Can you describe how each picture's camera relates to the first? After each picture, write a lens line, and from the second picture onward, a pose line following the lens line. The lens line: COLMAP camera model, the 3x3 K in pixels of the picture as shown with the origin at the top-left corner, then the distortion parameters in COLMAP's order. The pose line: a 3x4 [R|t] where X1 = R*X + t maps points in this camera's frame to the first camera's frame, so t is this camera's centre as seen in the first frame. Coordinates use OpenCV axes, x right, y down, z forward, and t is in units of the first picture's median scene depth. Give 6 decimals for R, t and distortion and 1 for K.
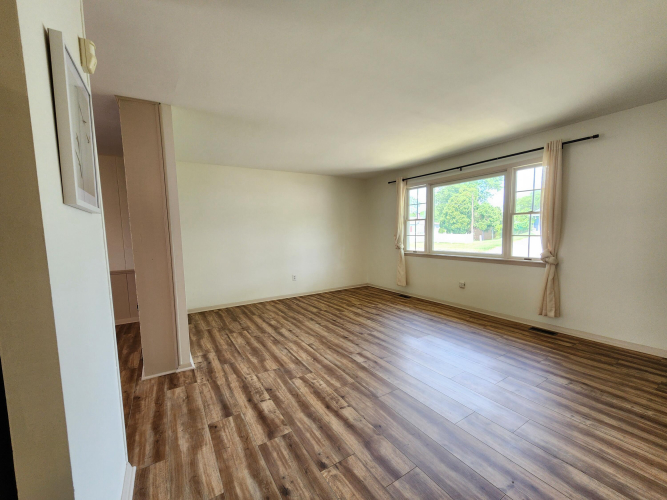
lens RADIAL K [[274.3, 0, 331.6], [0, 274.3, 255.3], [0, 0, 1]] dist [0.001028, 0.000991]
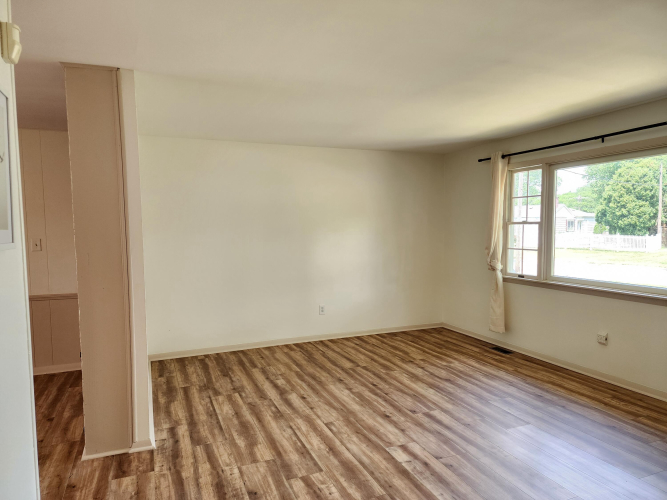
lens RADIAL K [[443.1, 0, 331.4], [0, 443.1, 256.8], [0, 0, 1]] dist [0.073620, -0.065114]
pose [[0.987283, 0.023488, -0.157229, 0.072958], [-0.026344, 0.999523, -0.016109, -0.042891], [0.156776, 0.020046, 0.987431, -0.035536]]
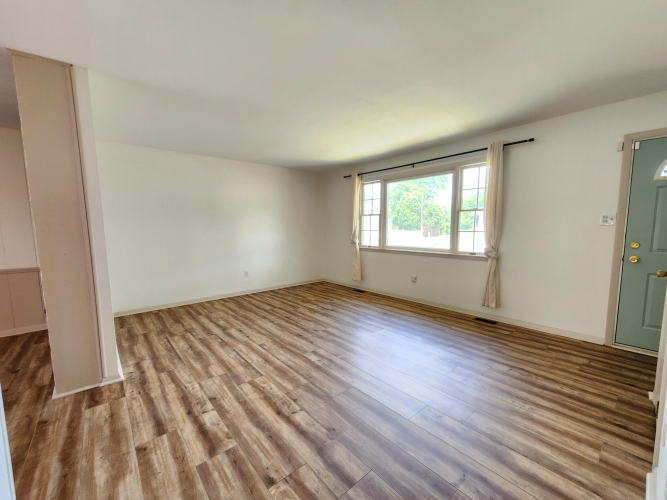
lens RADIAL K [[274.3, 0, 330.0], [0, 274.3, 254.8], [0, 0, 1]] dist [0.001028, 0.000991]
pose [[0.988527, -0.002189, 0.151026, 0.010517], [0.000006, 0.999896, 0.014450, 0.002958], [-0.151041, -0.014283, 0.988424, 0.036599]]
